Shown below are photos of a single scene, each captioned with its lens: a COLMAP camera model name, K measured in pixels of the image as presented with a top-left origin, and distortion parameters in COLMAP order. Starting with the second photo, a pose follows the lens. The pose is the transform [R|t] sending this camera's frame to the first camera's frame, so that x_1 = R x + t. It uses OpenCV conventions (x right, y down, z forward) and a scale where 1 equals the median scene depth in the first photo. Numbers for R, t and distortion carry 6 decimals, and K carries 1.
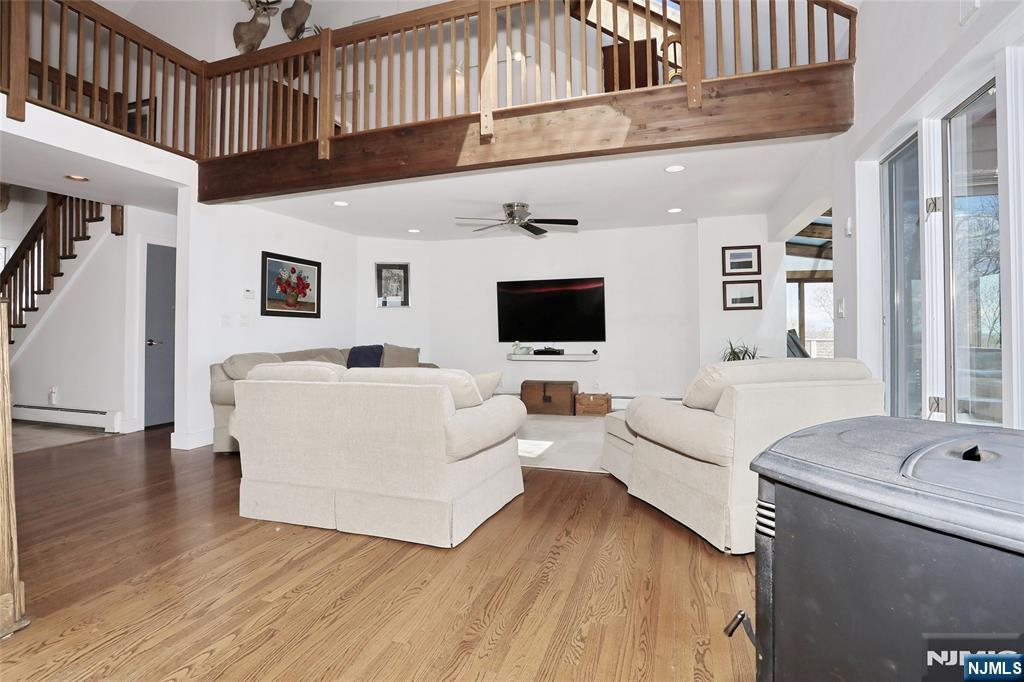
lens RADIAL K [[508.1, 0, 513.4], [0, 508.1, 329.4], [0, 0, 1]] dist [-0.088969, 0.053103]
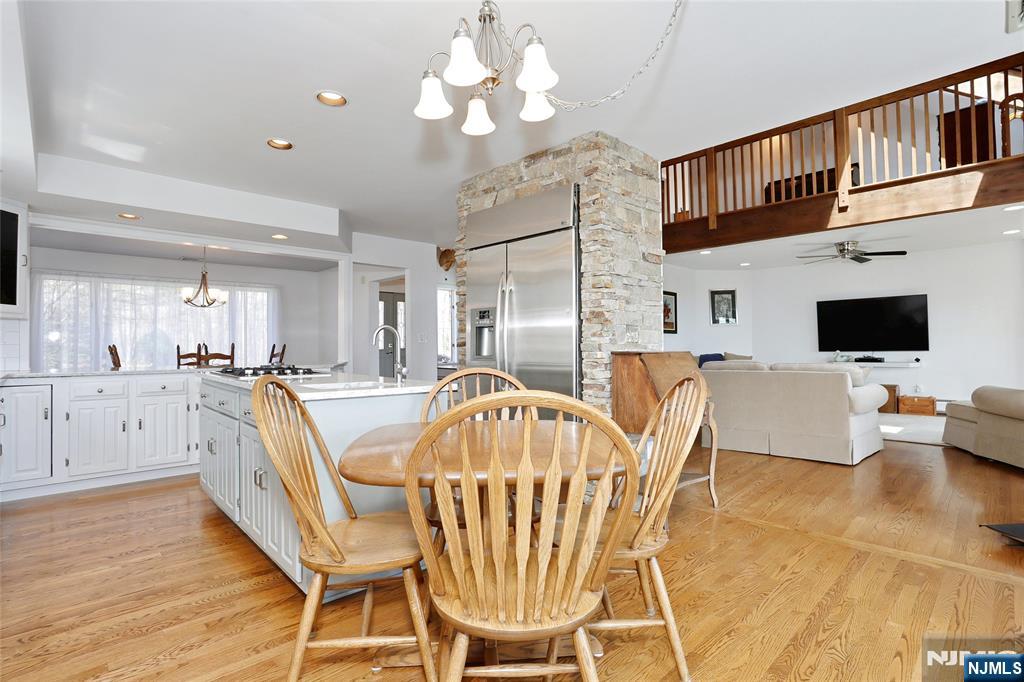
lens RADIAL K [[500.5, 0, 512.0], [0, 500.5, 341.0], [0, 0, 1]] dist [-0.065488, 0.024032]
pose [[0.885777, -0.006855, -0.464061, -0.158270], [0.005158, 0.999975, -0.004927, 0.002582], [0.464083, 0.001971, 0.885790, -0.430206]]
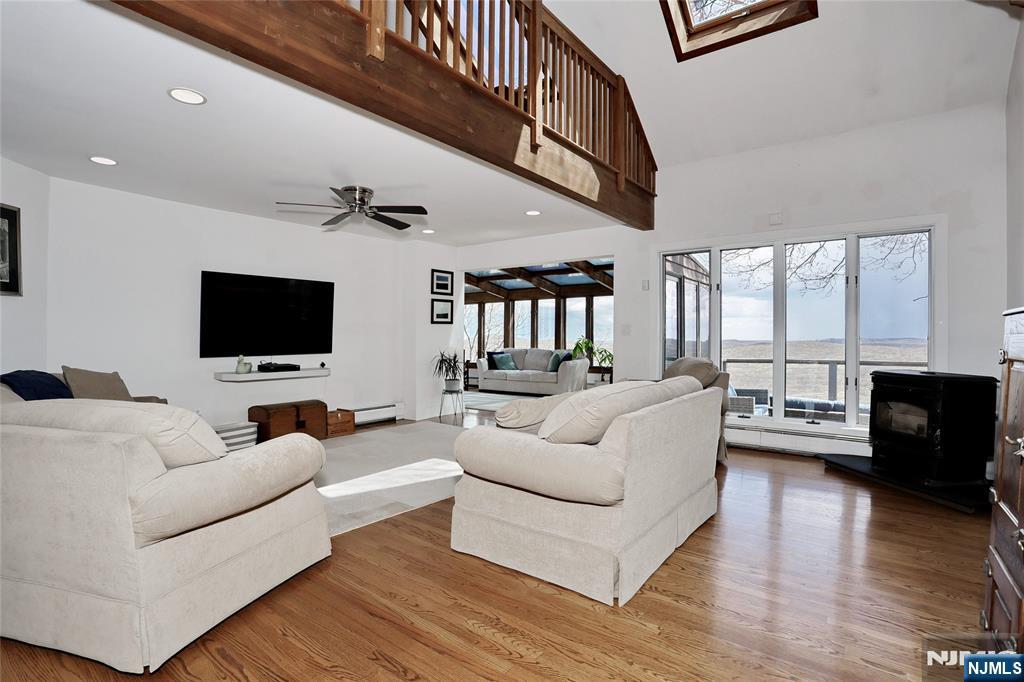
lens RADIAL K [[500.5, 0, 512.0], [0, 500.5, 341.0], [0, 0, 1]] dist [-0.065488, 0.024032]
pose [[0.320051, 0.000770, 0.947400, -0.619785], [-0.003966, 0.999992, 0.000527, 0.000682], [-0.947392, -0.003926, 0.320052, 0.454170]]
